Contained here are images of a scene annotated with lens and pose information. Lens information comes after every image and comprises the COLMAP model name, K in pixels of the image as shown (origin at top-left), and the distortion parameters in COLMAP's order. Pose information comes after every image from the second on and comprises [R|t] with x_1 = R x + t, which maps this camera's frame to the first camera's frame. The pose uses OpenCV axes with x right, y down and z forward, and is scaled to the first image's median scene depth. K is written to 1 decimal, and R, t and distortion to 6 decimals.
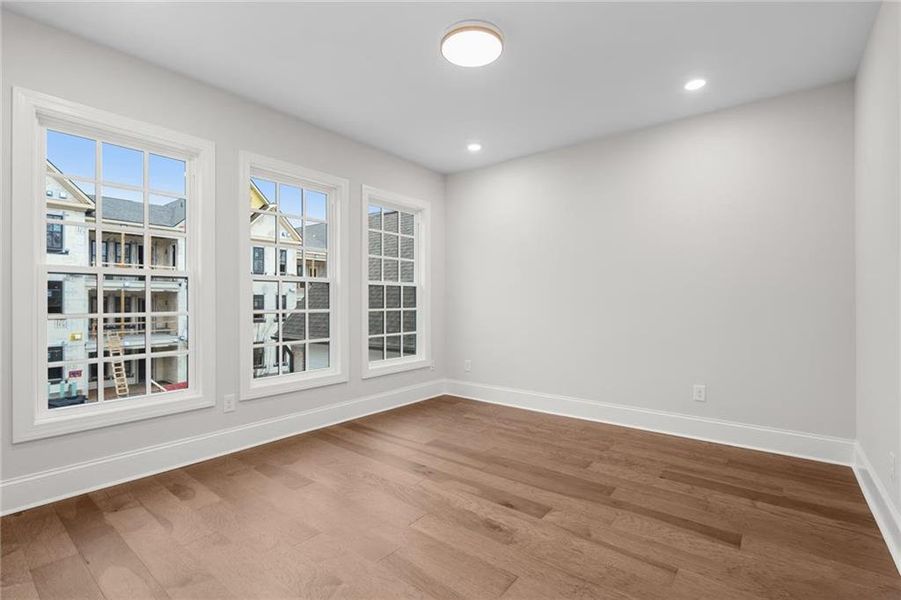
lens RADIAL K [[415.9, 0, 449.9], [0, 415.9, 298.9], [0, 0, 1]] dist [-0.002633, -0.000040]
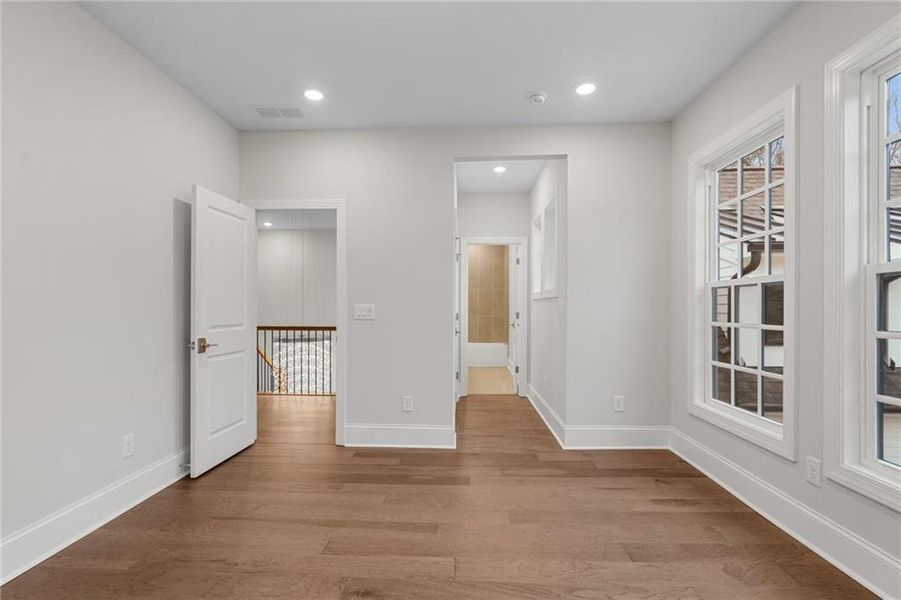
lens RADIAL K [[415.9, 0, 447.0], [0, 415.9, 307.7], [0, 0, 1]] dist [-0.002633, -0.000040]
pose [[-0.820286, -0.008336, -0.571893, 0.379273], [0.004580, 0.999766, -0.021142, 0.015812], [0.571935, -0.019962, -0.820056, 1.506593]]
